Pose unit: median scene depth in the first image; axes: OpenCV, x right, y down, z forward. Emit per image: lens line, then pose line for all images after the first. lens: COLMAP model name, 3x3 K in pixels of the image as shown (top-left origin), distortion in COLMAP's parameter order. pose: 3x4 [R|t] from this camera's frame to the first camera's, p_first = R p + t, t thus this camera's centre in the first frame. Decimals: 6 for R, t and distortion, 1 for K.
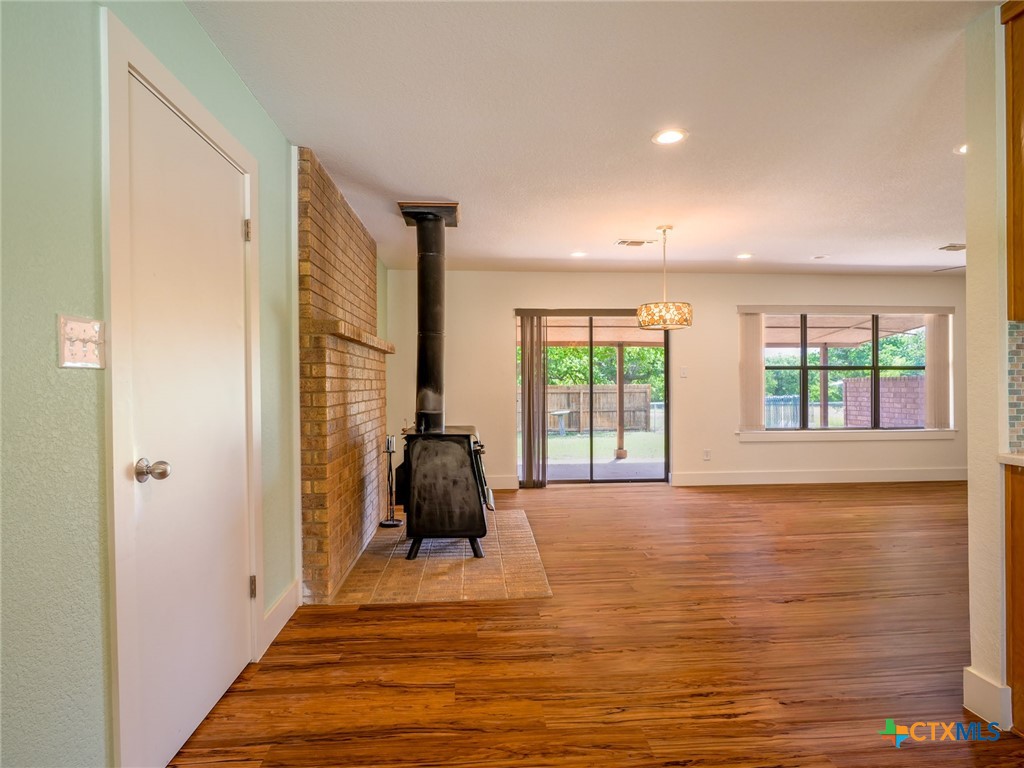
lens RADIAL K [[564.1, 0, 512.0], [0, 564.1, 384.0], [0, 0, 1]] dist [-0.003987, 0.000316]
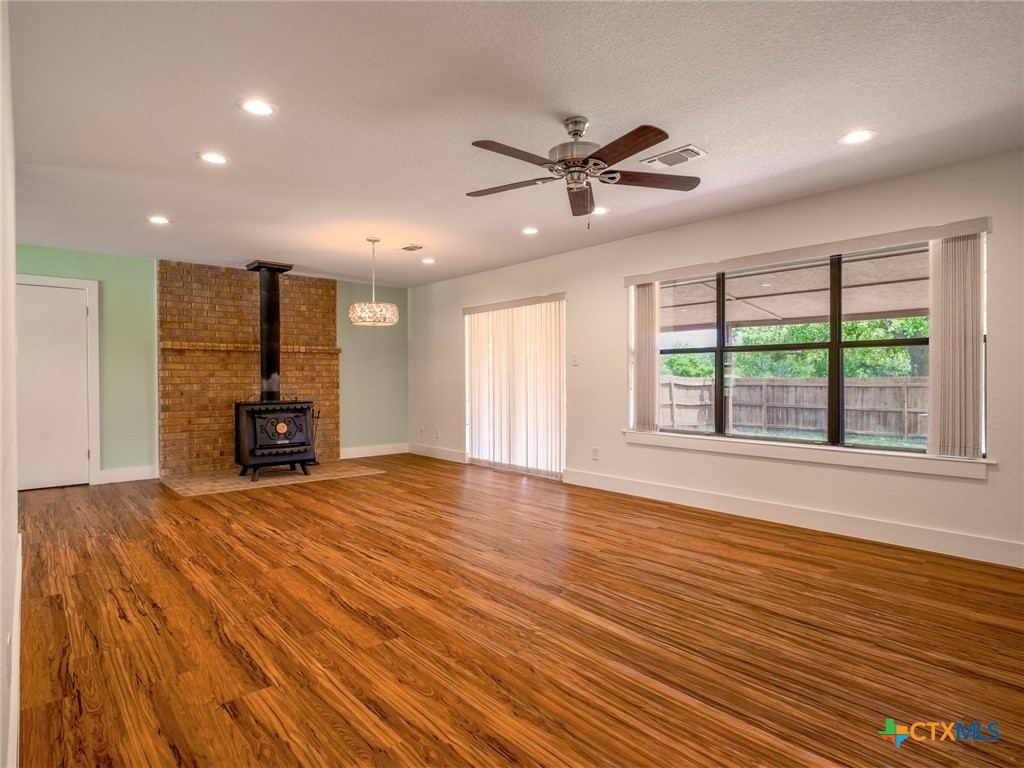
lens RADIAL K [[564.1, 0, 512.0], [0, 564.1, 384.0], [0, 0, 1]] dist [-0.003987, 0.000316]
pose [[0.591675, 0.010993, -0.806101, 0.936290], [0.000175, 0.999905, 0.013765, 0.004988], [0.806176, -0.008285, 0.591617, 0.360212]]
